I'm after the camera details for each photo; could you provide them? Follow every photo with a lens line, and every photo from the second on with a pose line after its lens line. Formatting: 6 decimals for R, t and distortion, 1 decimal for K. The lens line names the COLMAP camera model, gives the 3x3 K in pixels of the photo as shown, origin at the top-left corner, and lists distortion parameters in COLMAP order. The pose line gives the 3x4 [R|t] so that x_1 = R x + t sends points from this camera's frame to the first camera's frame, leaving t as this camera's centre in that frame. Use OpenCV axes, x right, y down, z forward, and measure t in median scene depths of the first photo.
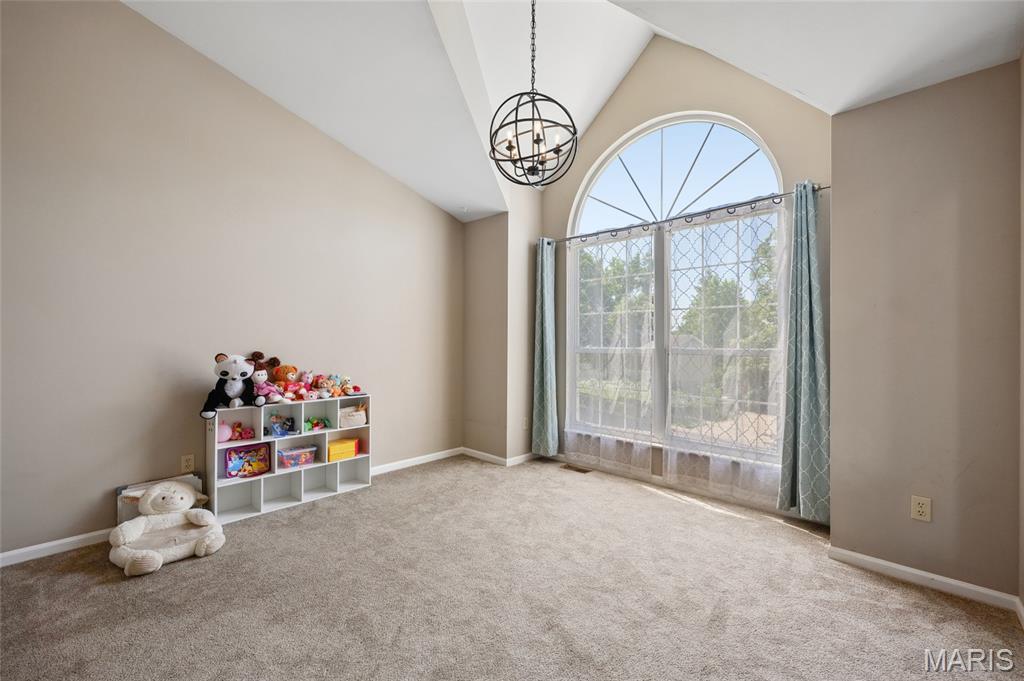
lens RADIAL K [[421.6, 0, 516.2], [0, 421.6, 338.9], [0, 0, 1]] dist [0.013571, 0.000290]
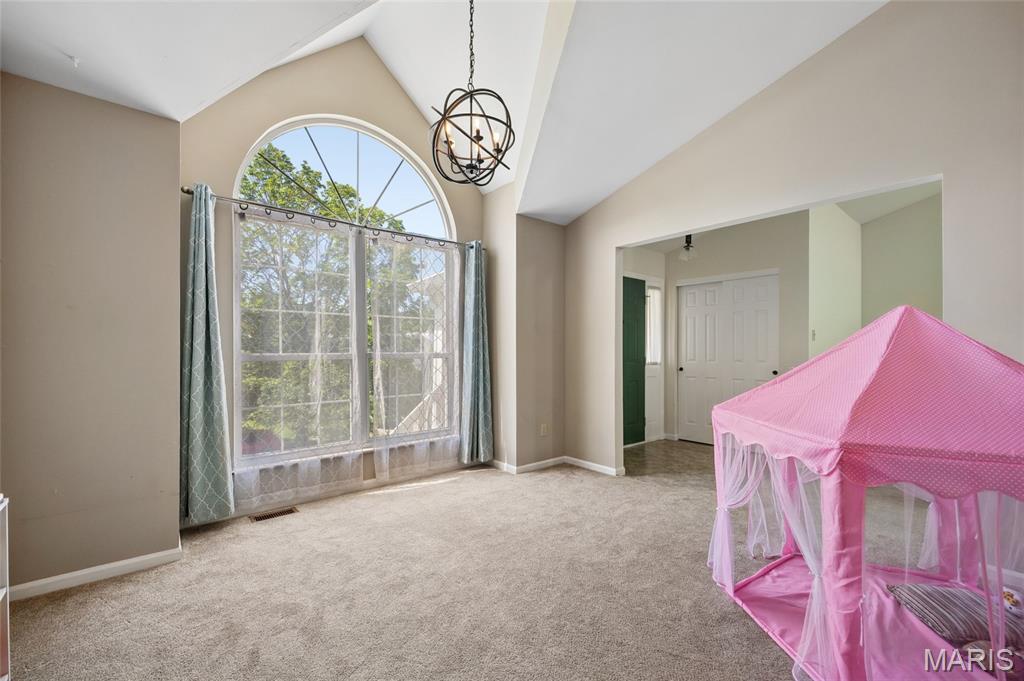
lens RADIAL K [[431.7, 0, 512.0], [0, 431.7, 340.5], [0, 0, 1]] dist [-0.002157, -0.000155]
pose [[0.101535, 0.005873, 0.994815, -0.689954], [-0.020434, 0.999784, -0.003817, -0.011706], [-0.994622, -0.019941, 0.101633, 0.591558]]
